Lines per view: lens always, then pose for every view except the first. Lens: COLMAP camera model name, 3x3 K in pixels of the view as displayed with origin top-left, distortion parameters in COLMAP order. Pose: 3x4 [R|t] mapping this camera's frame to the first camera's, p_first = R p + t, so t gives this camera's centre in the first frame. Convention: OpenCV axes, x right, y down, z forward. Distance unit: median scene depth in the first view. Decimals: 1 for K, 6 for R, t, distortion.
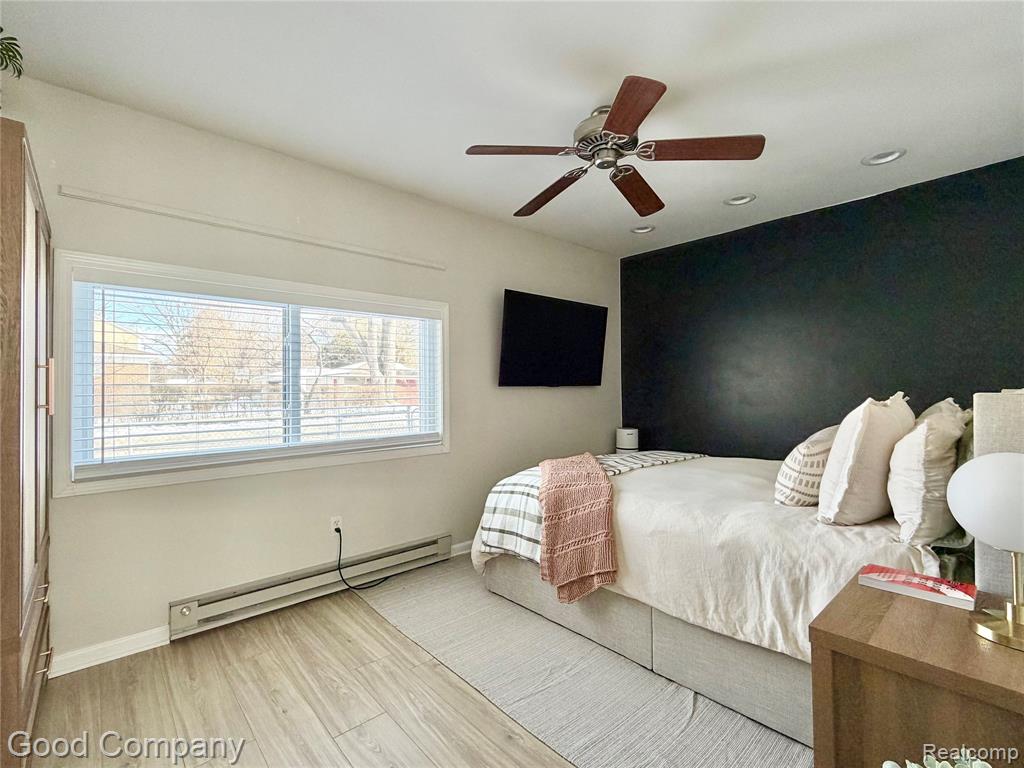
lens RADIAL K [[471.6, 0, 514.1], [0, 471.6, 385.1], [0, 0, 1]] dist [0.002518, 0.000790]
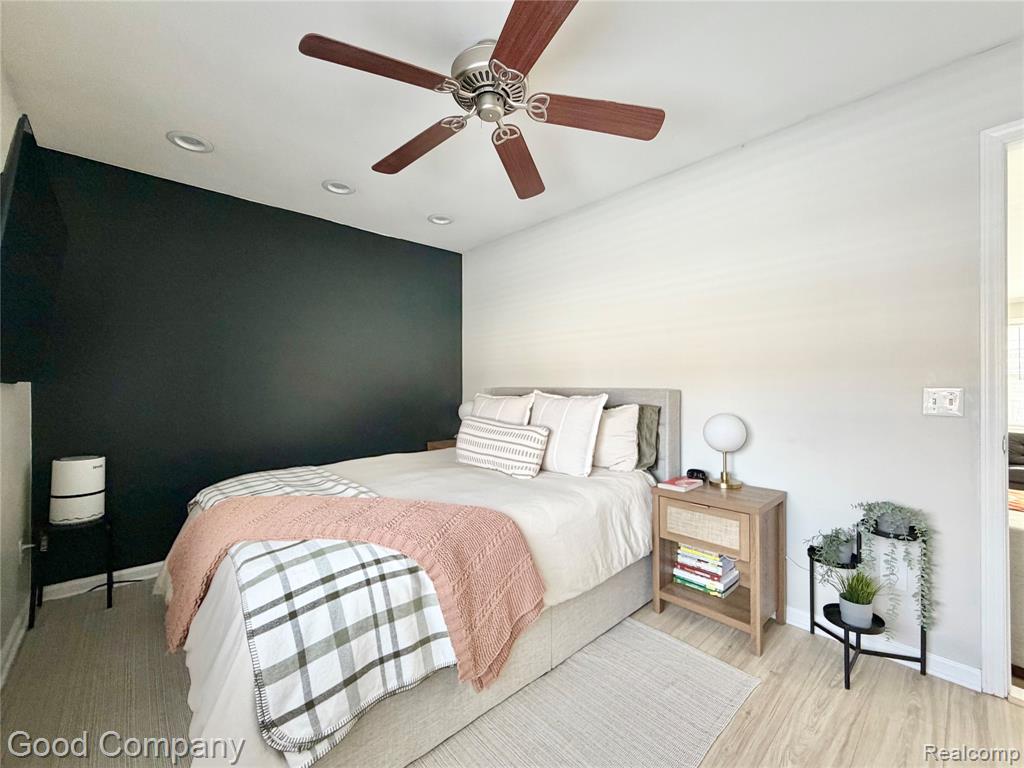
lens RADIAL K [[419.6, 0, 514.8], [0, 419.6, 384.8], [0, 0, 1]] dist [0.000397, -0.000325]
pose [[-0.002803, 0.007515, 0.999968, -0.547147], [-0.005412, 0.999957, -0.007530, 0.007474], [-0.999981, -0.005432, -0.002762, 0.984911]]
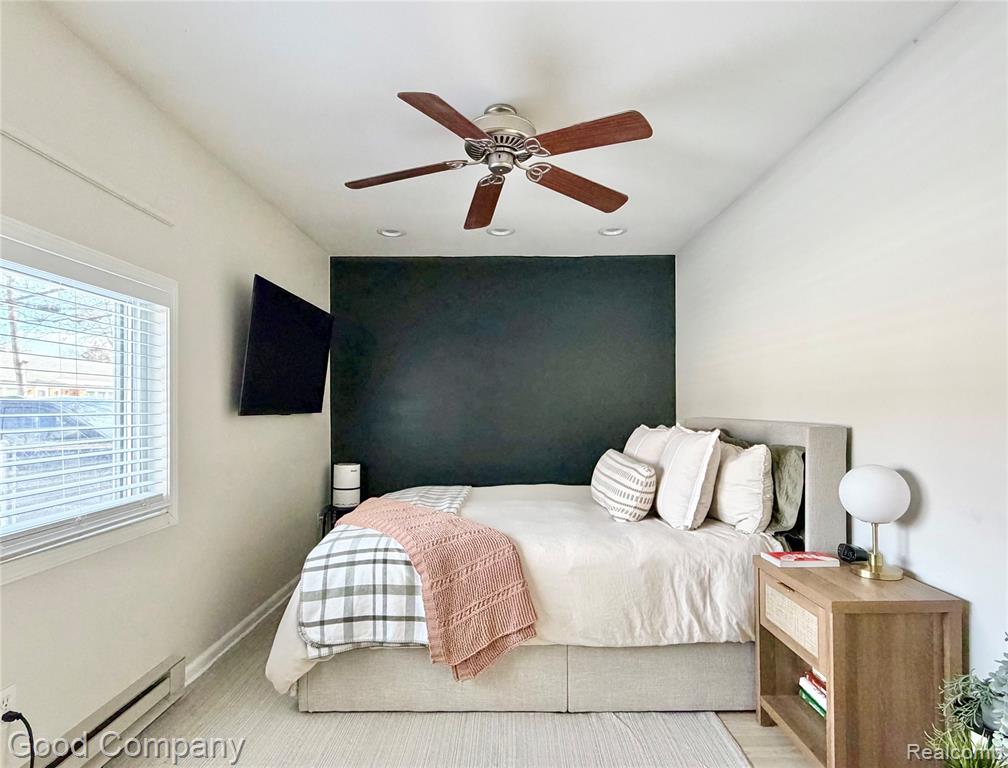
lens RADIAL K [[542.2, 0, 506.1], [0, 542.2, 406.3], [0, 0, 1]] dist [-0.005015, 0.002451]
pose [[0.671970, 0.007720, 0.740538, -0.567786], [-0.008604, 0.999960, -0.002617, -0.020108], [-0.740529, -0.004613, 0.672009, 0.314029]]
